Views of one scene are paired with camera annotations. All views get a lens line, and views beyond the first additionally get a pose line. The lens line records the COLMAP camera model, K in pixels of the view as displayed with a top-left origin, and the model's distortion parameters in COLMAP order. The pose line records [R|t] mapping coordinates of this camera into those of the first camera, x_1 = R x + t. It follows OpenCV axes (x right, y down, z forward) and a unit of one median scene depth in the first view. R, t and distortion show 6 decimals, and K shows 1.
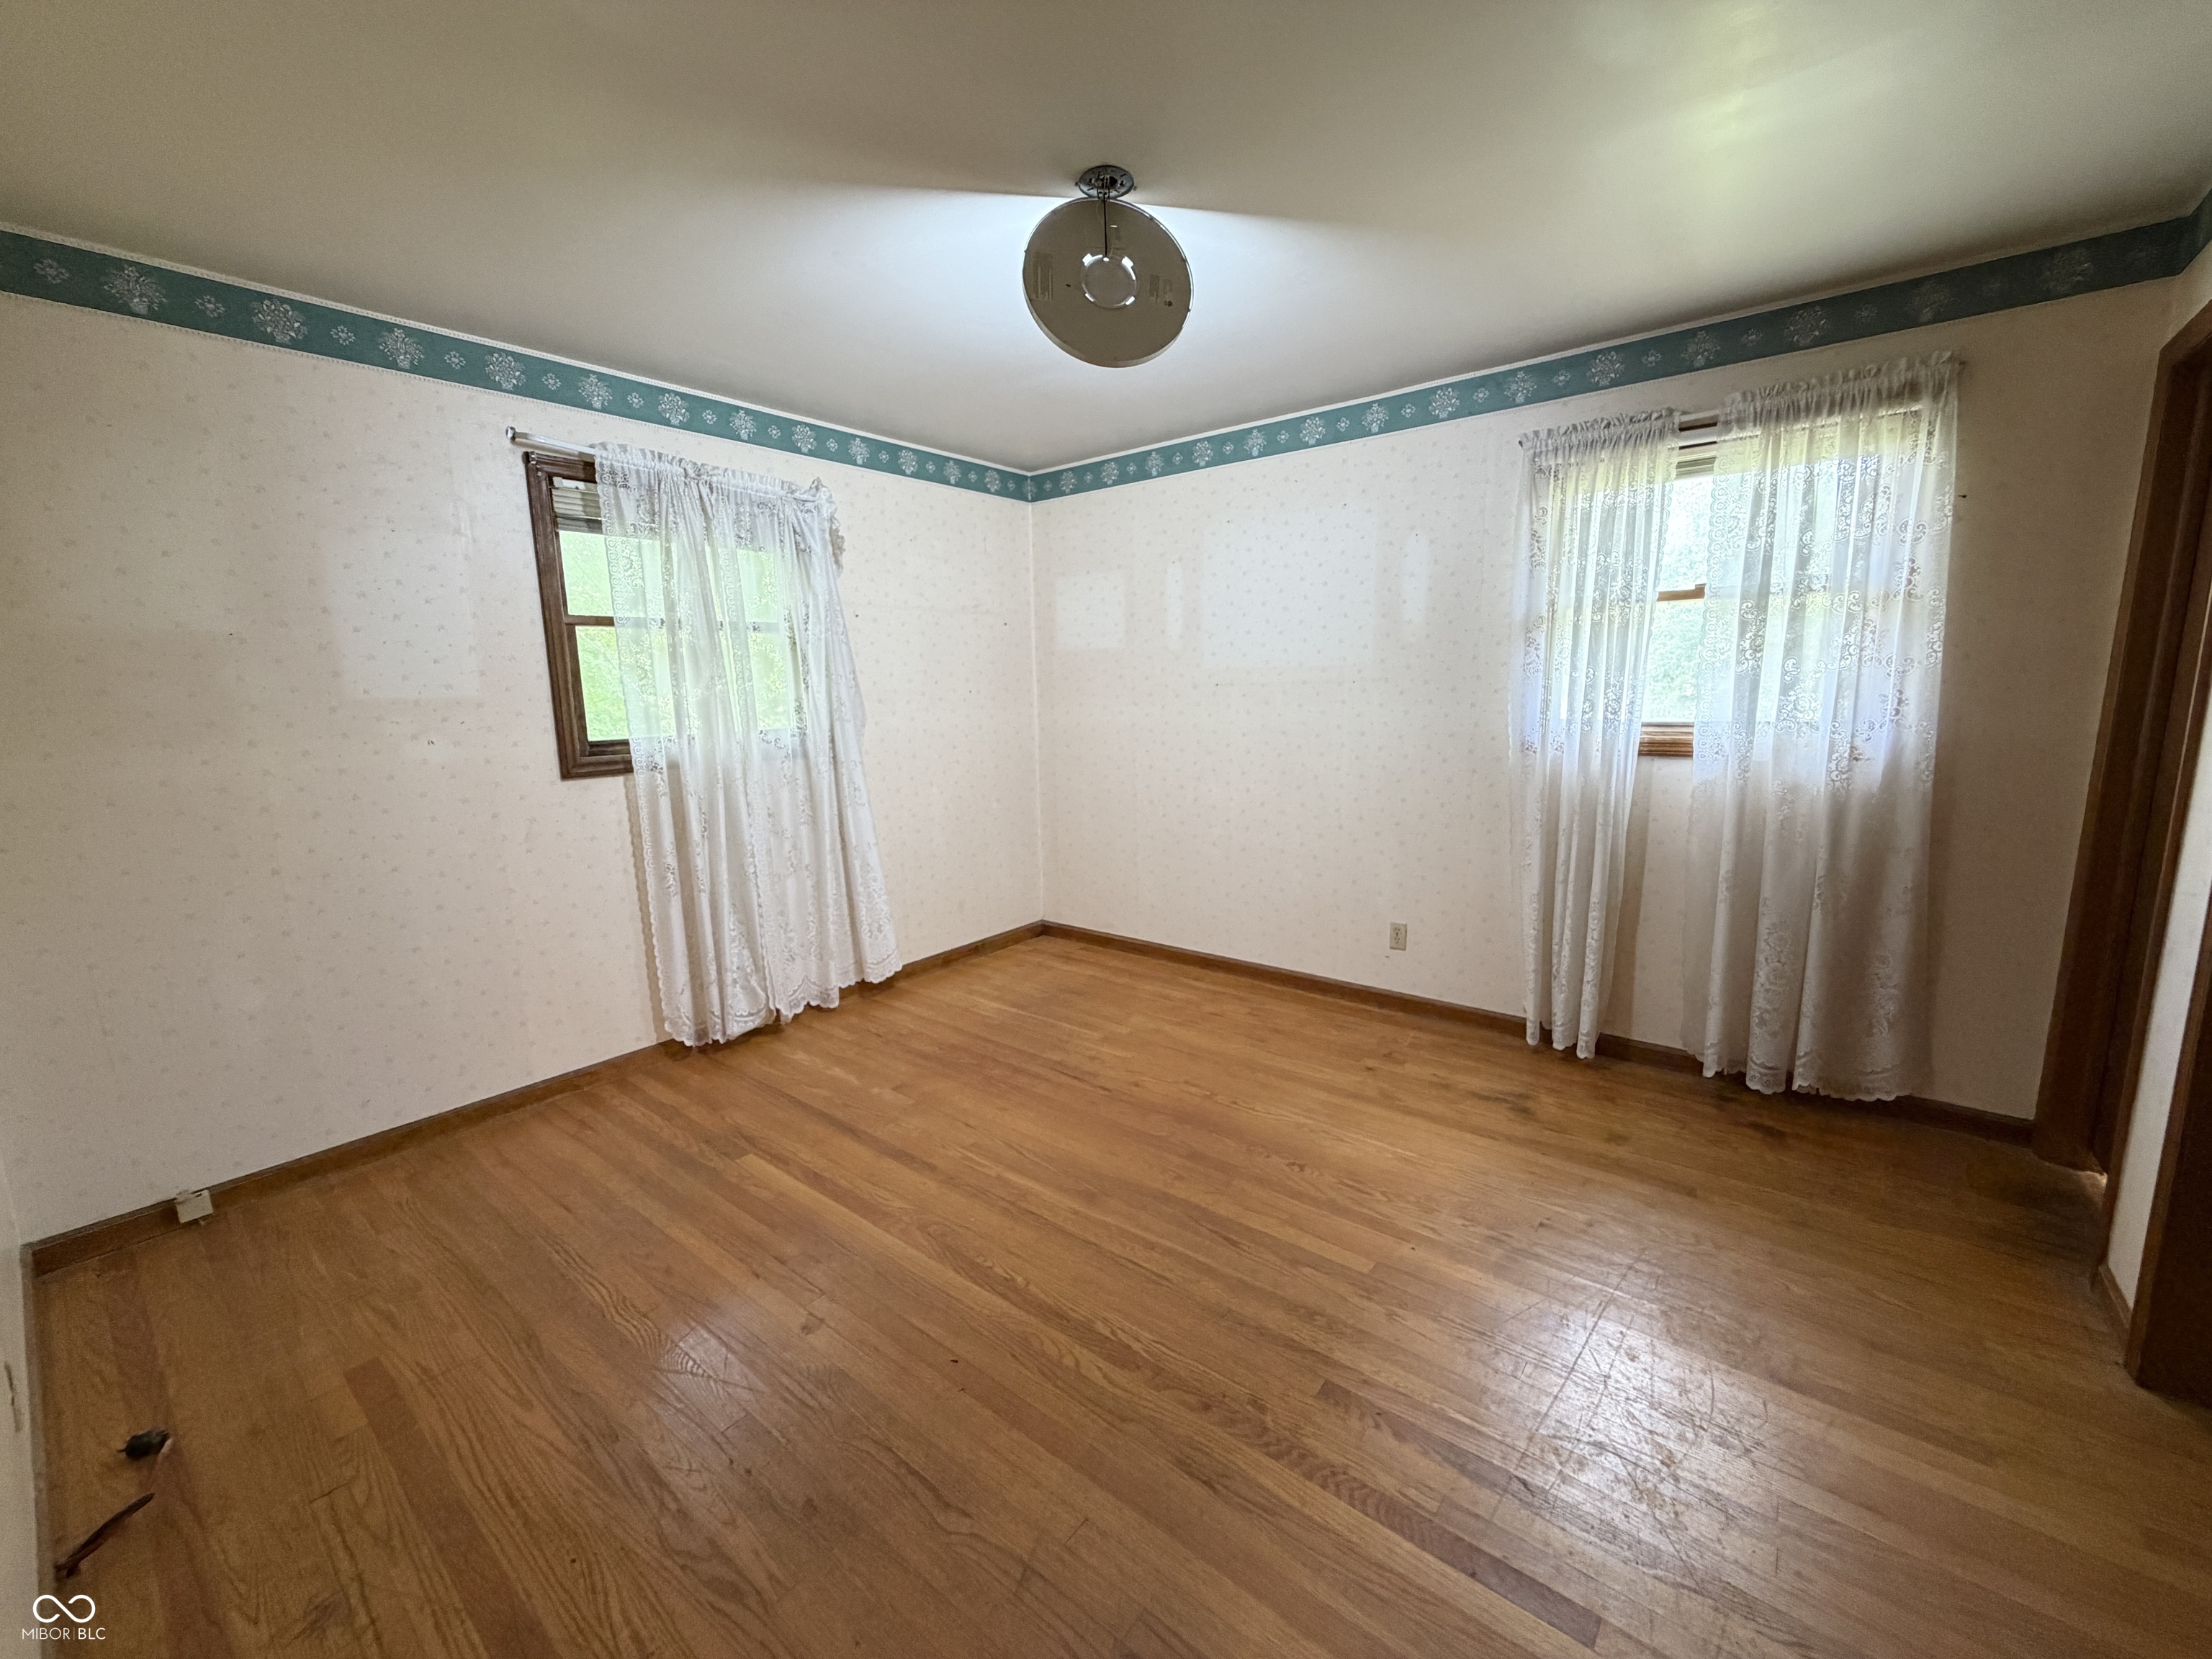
lens RADIAL K [[882.6, 0, 1098.8], [0, 882.6, 831.1], [0, 0, 1]] dist [0.001203, -0.000332]
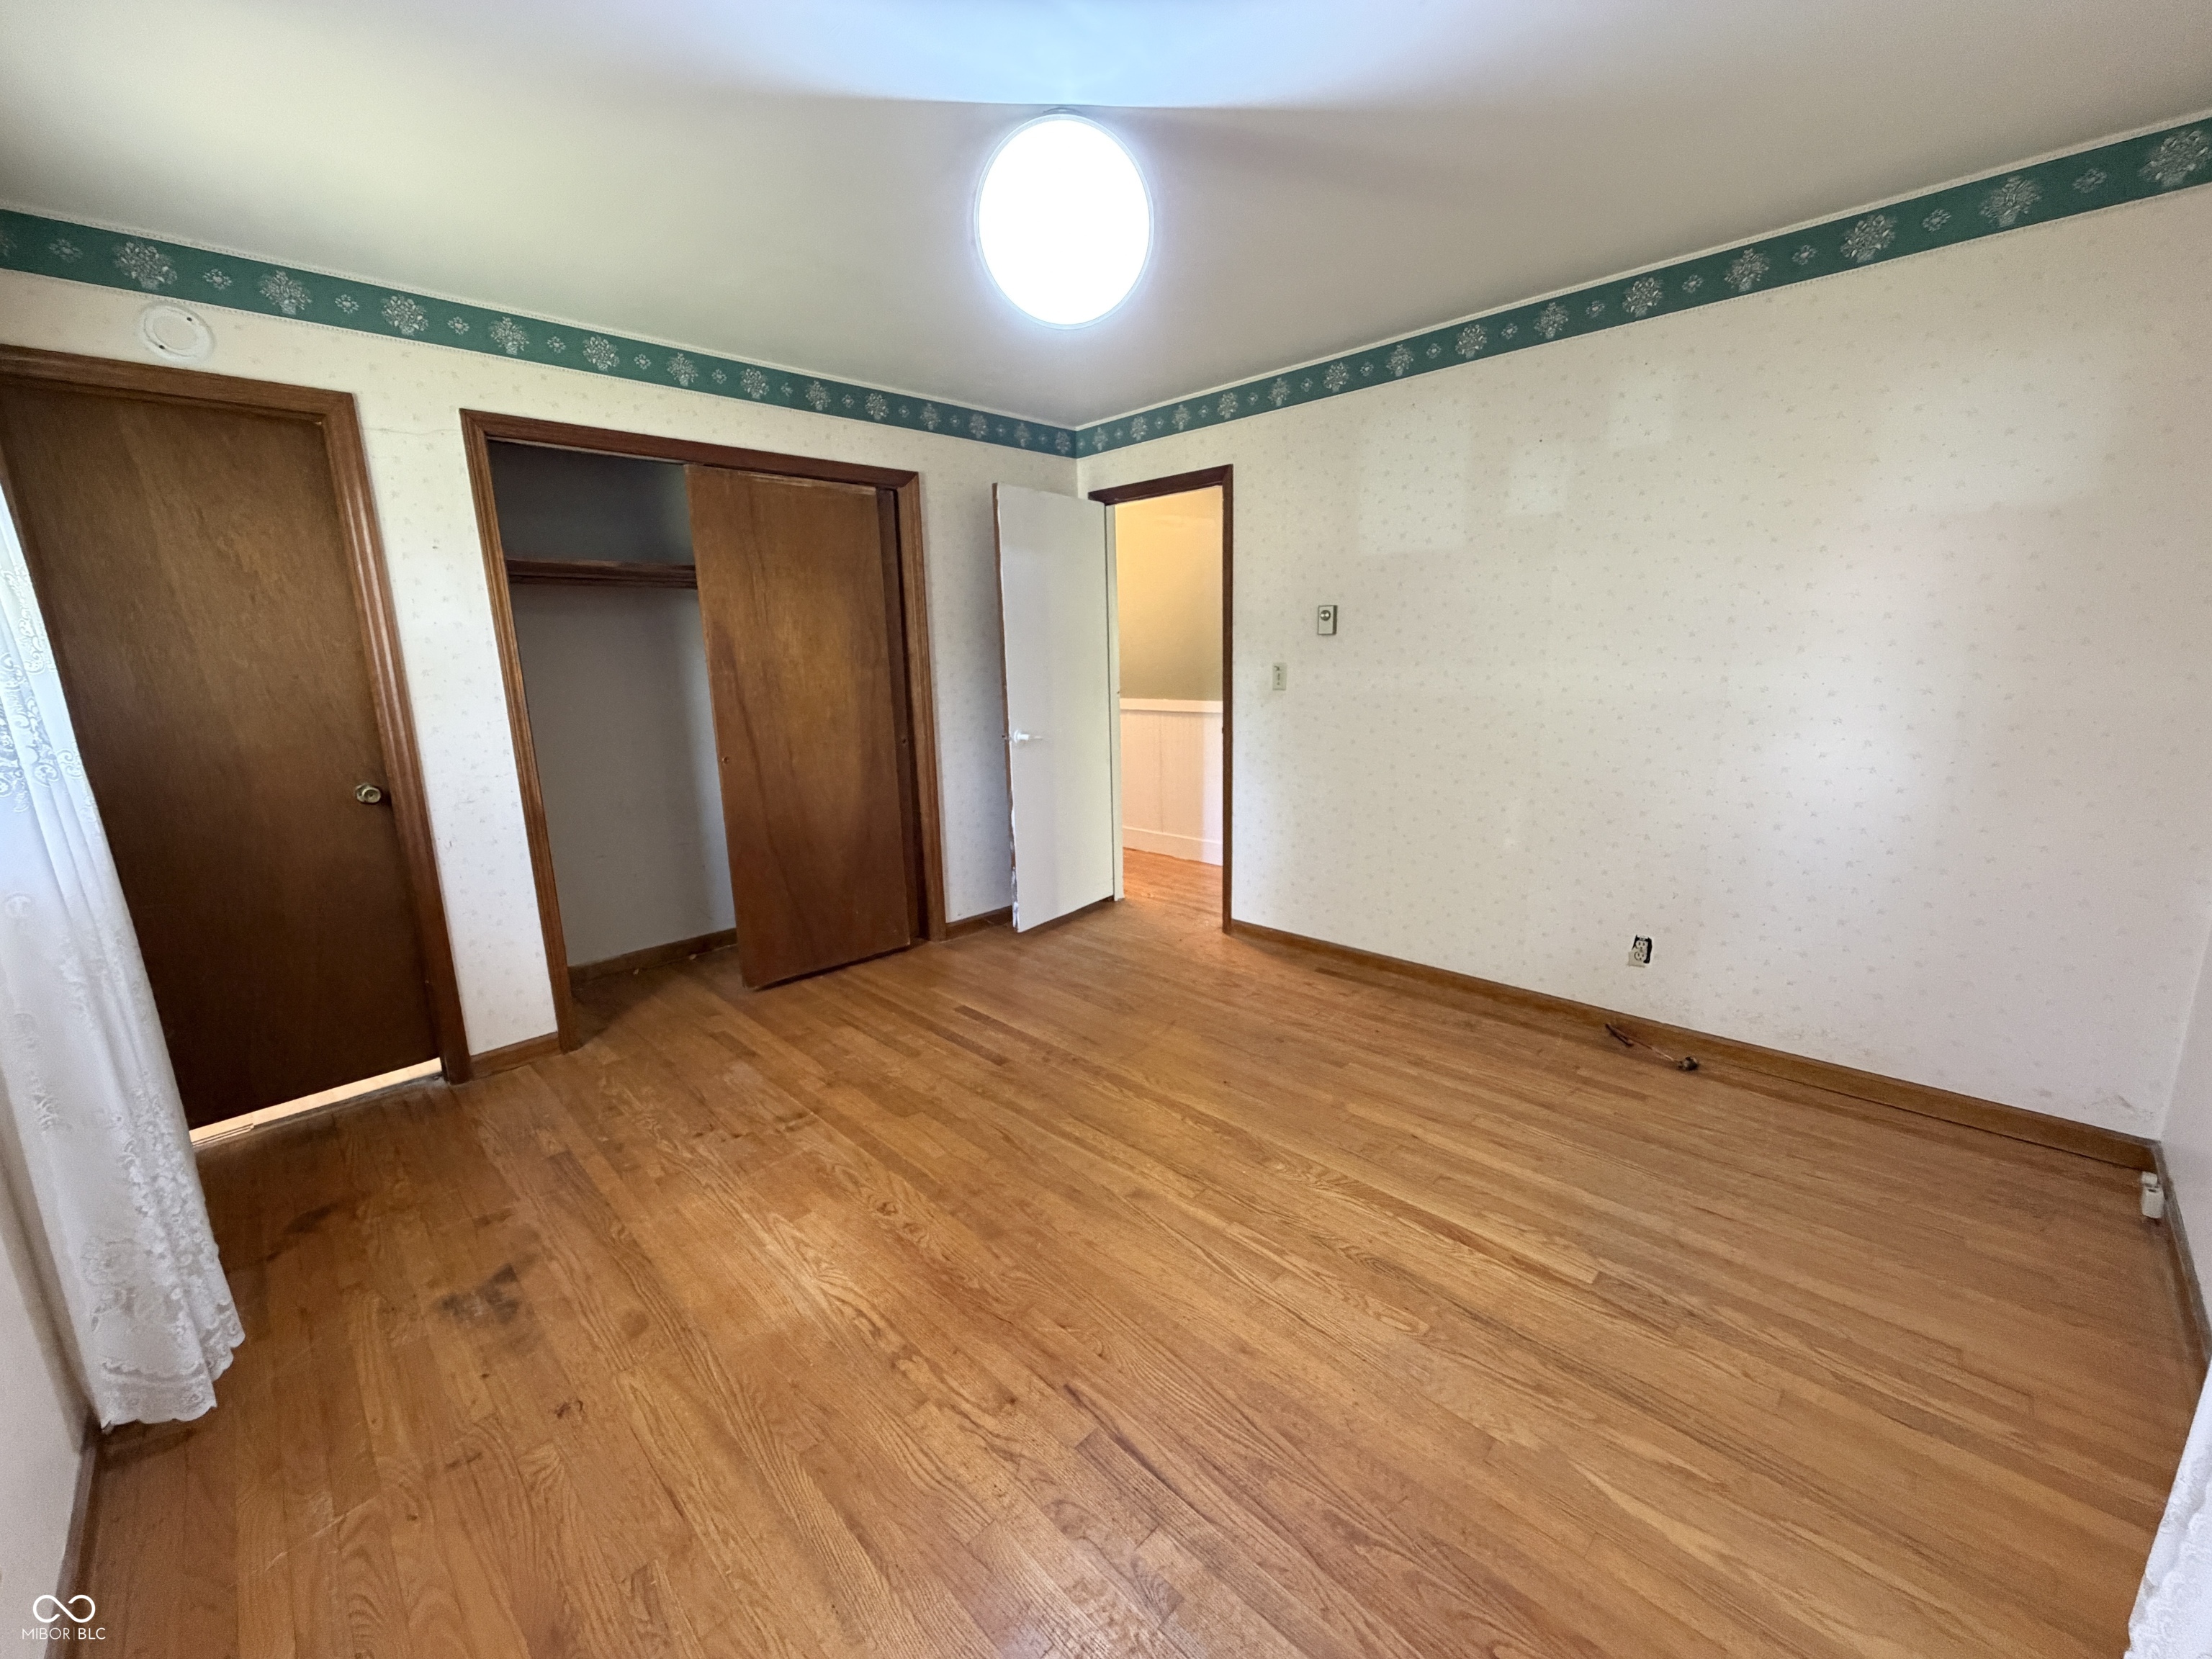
lens RADIAL K [[882.6, 0, 1103.3], [0, 882.6, 832.4], [0, 0, 1]] dist [0.001203, -0.000332]
pose [[-0.993204, 0.022673, 0.114155, -0.084298], [0.062455, 0.931484, 0.358381, -0.231997], [-0.098208, 0.363075, -0.926570, 1.426553]]
